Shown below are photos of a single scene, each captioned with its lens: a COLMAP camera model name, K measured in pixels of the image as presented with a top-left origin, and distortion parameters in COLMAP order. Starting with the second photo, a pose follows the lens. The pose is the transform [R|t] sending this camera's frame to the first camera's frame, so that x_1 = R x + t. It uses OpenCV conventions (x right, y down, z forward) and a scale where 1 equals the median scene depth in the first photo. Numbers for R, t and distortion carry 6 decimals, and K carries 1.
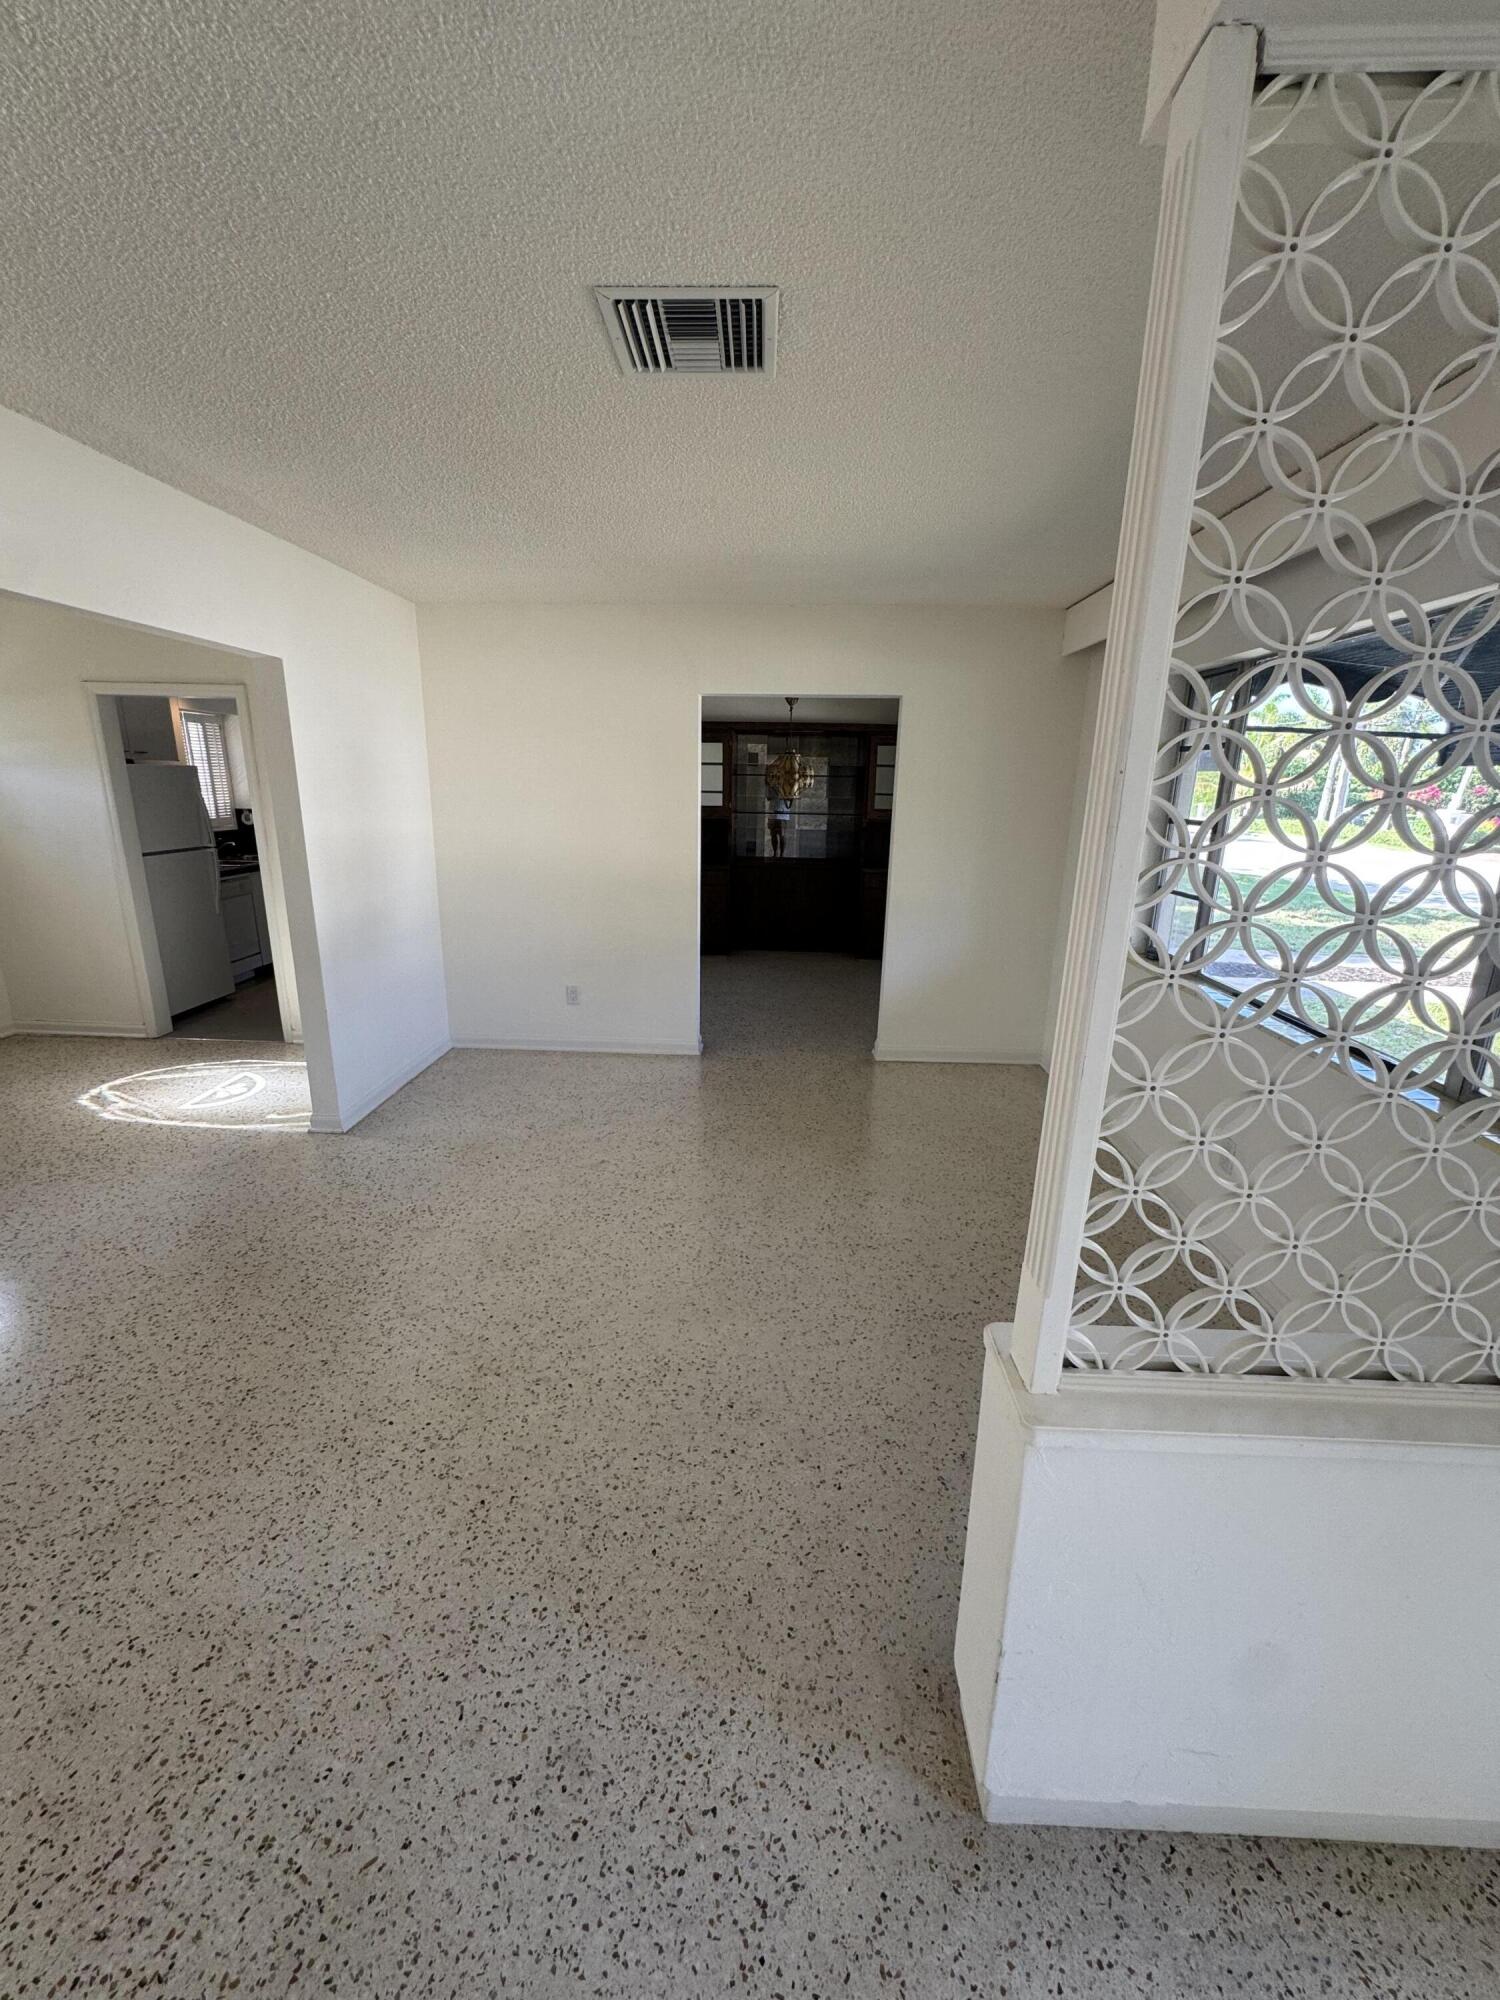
lens RADIAL K [[796.1, 0, 745.0], [0, 796.1, 1002.9], [0, 0, 1]] dist [-0.003722, 0.000738]
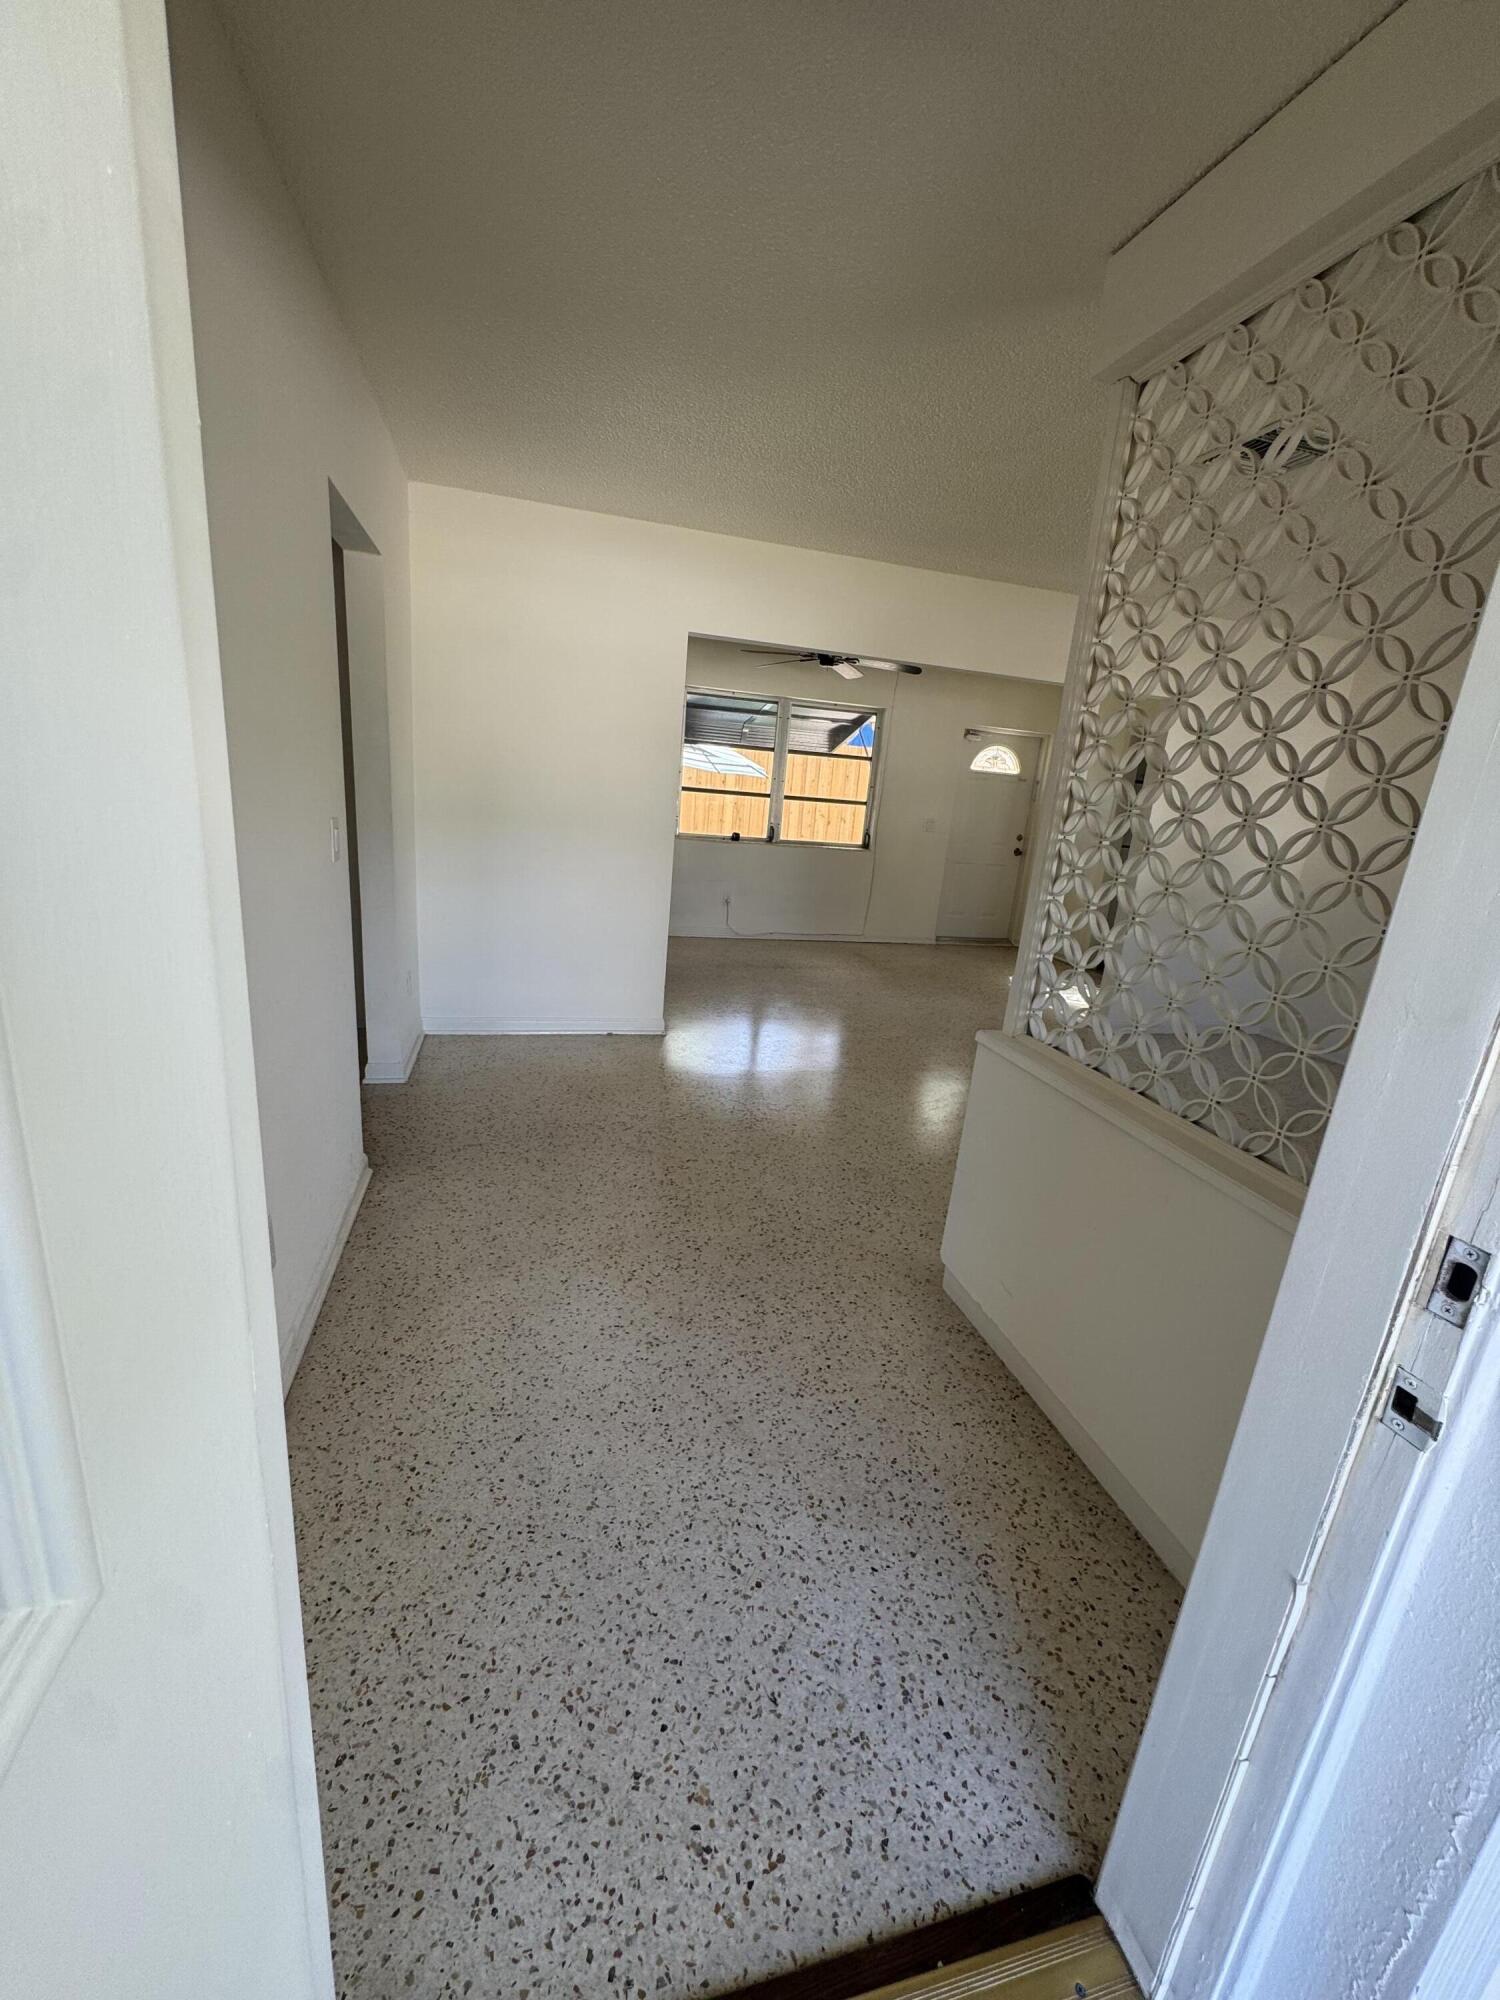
lens RADIAL K [[796.1, 0, 746.1], [0, 796.1, 1005.4], [0, 0, 1]] dist [-0.003722, 0.000738]
pose [[0.295119, 0.265092, -0.917949, 0.651442], [-0.329411, 0.930065, 0.162686, 0.109886], [0.896880, 0.254371, 0.361804, -0.089085]]
